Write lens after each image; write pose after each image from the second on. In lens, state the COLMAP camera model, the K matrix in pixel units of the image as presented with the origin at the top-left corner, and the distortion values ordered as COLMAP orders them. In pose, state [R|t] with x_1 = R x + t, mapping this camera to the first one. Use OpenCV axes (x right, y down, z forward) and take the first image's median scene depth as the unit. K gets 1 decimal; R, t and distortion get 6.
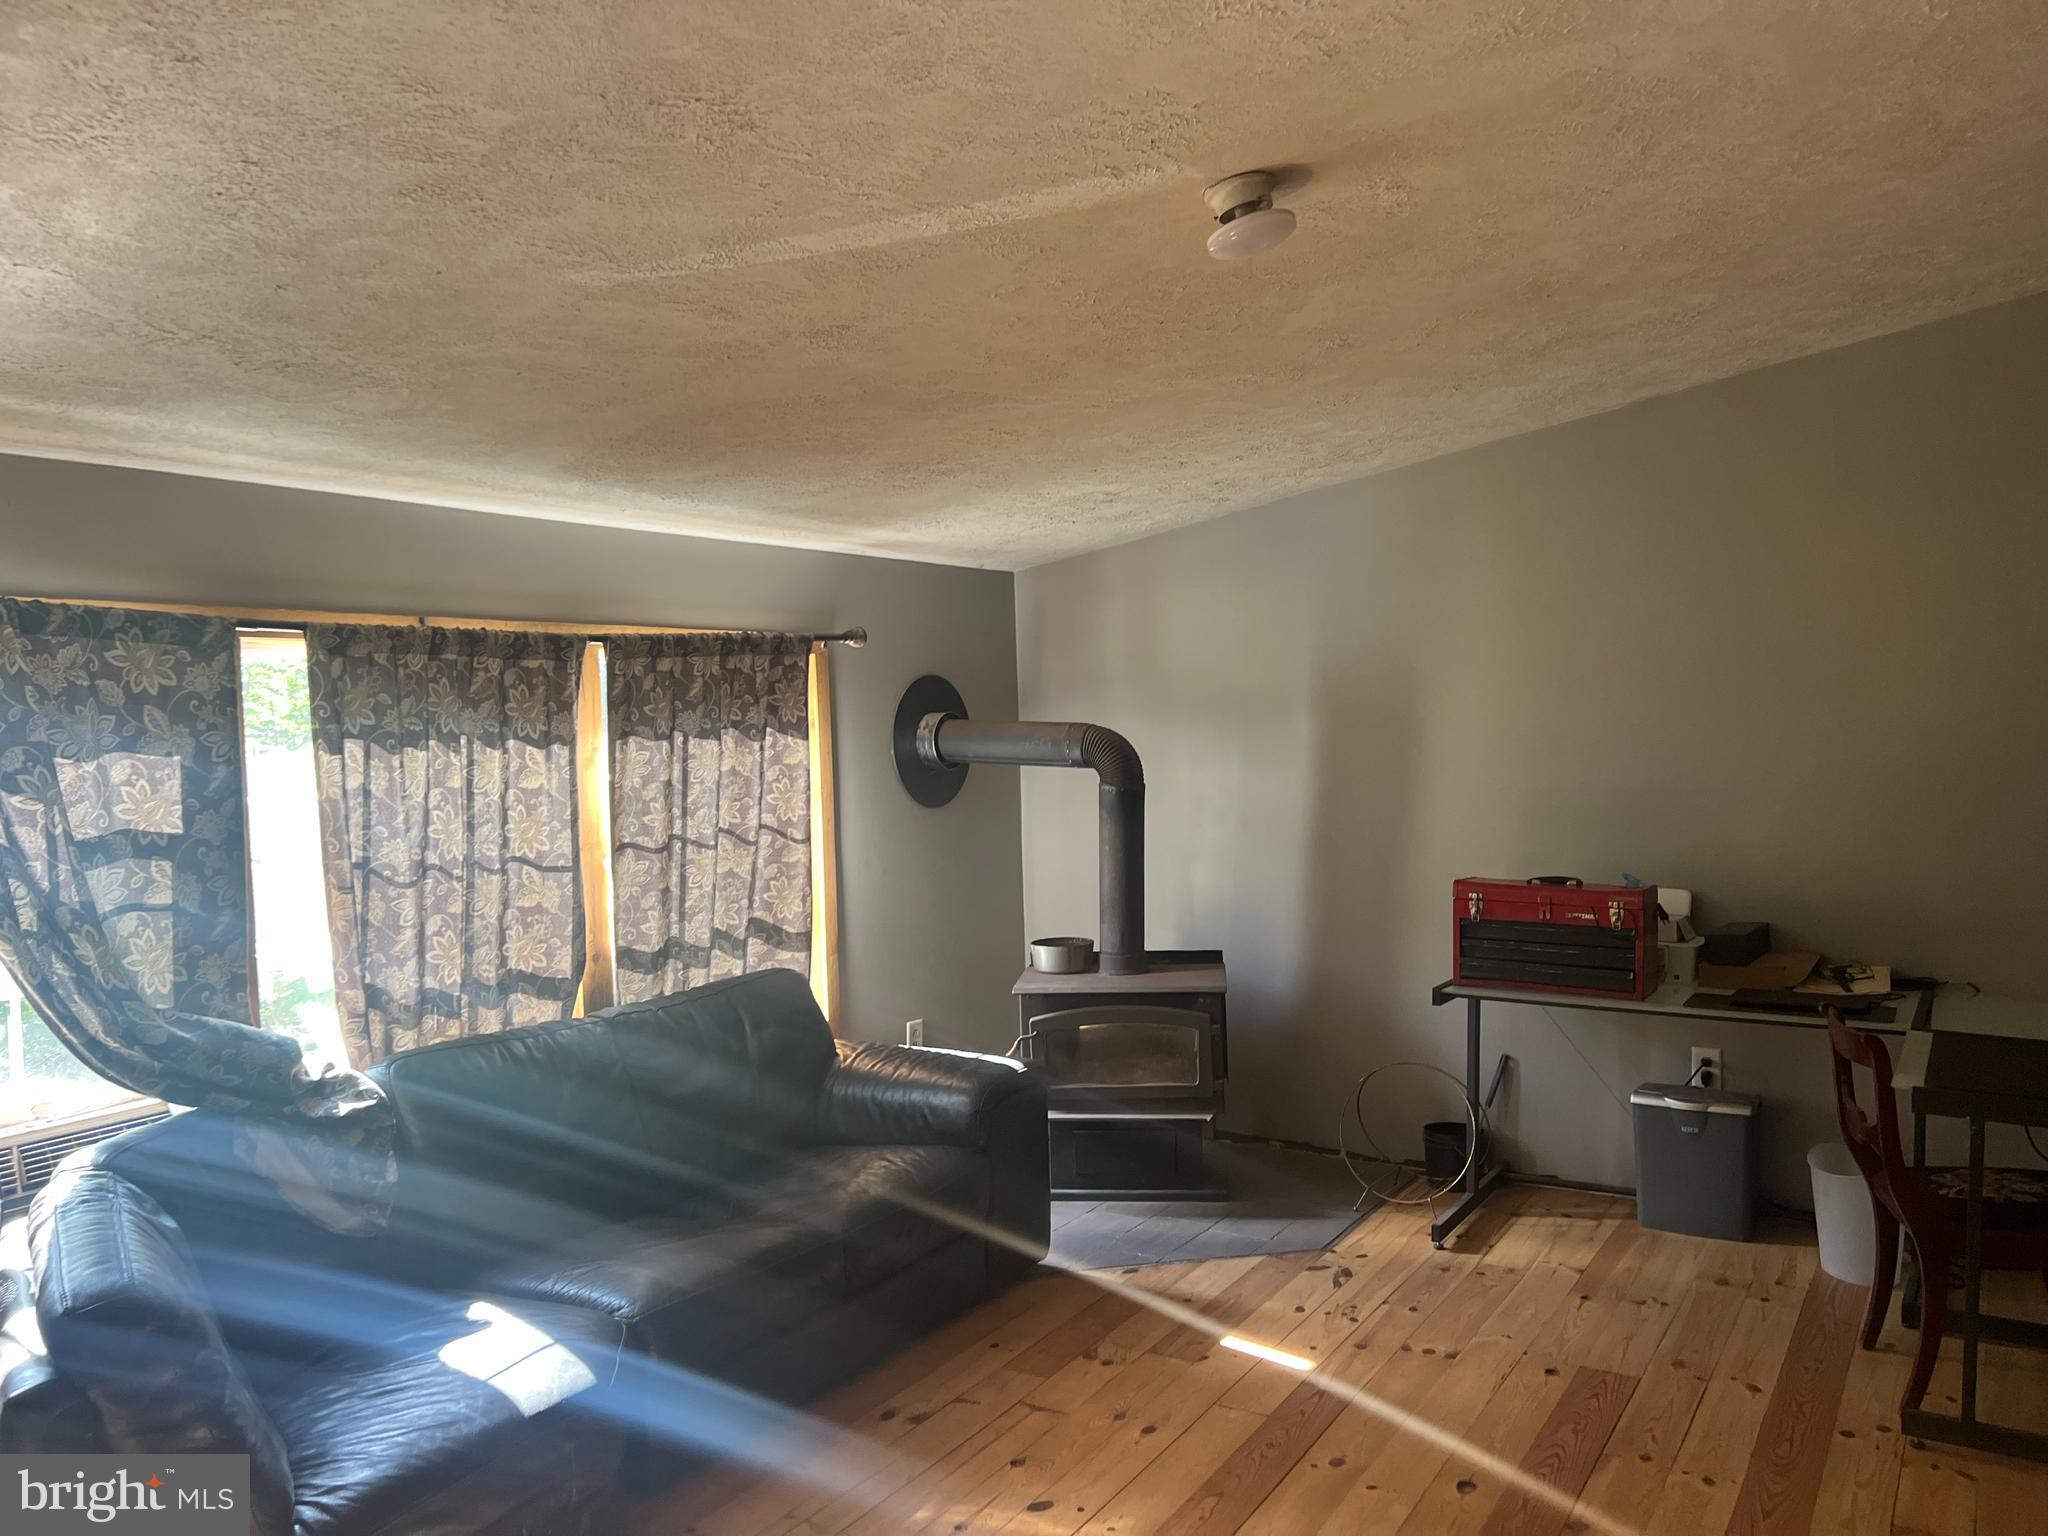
lens RADIAL K [[1538.9, 0, 1040.8], [0, 1538.9, 812.8], [0, 0, 1]] dist [0.028674, -0.032719]
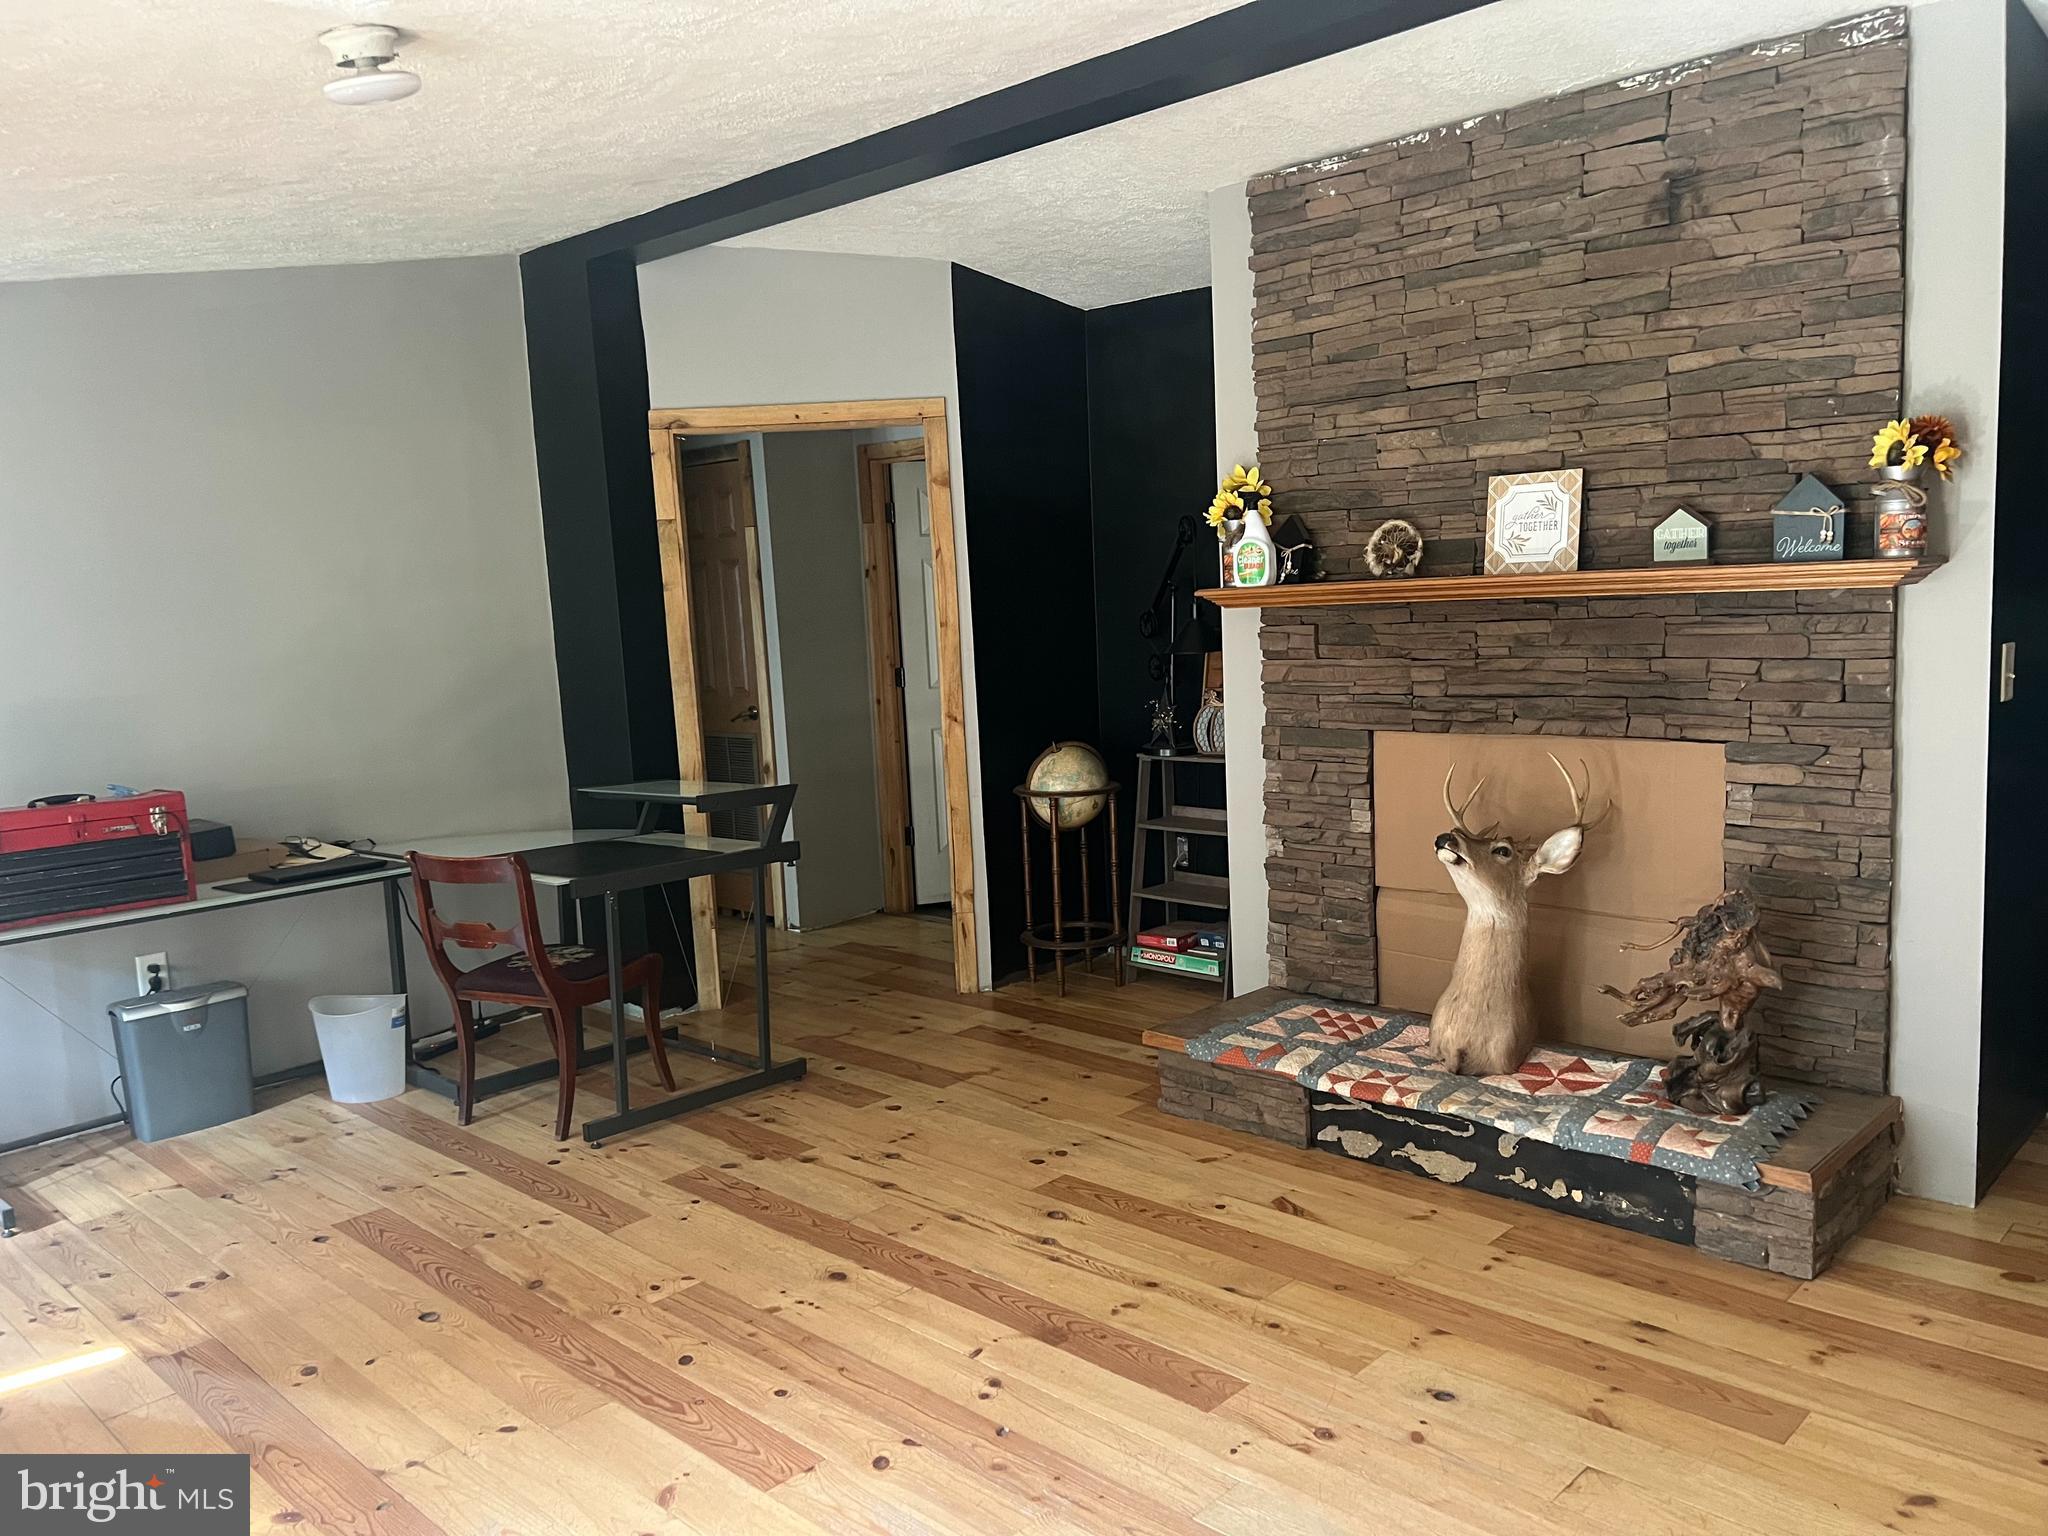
lens RADIAL K [[1538.9, 0, 1040.8], [0, 1538.9, 812.8], [0, 0, 1]] dist [0.028674, -0.032719]
pose [[0.197613, -0.131641, 0.971401, -0.456905], [0.103374, 0.988215, 0.112890, 0.007604], [-0.974814, 0.078109, 0.208892, 0.236469]]
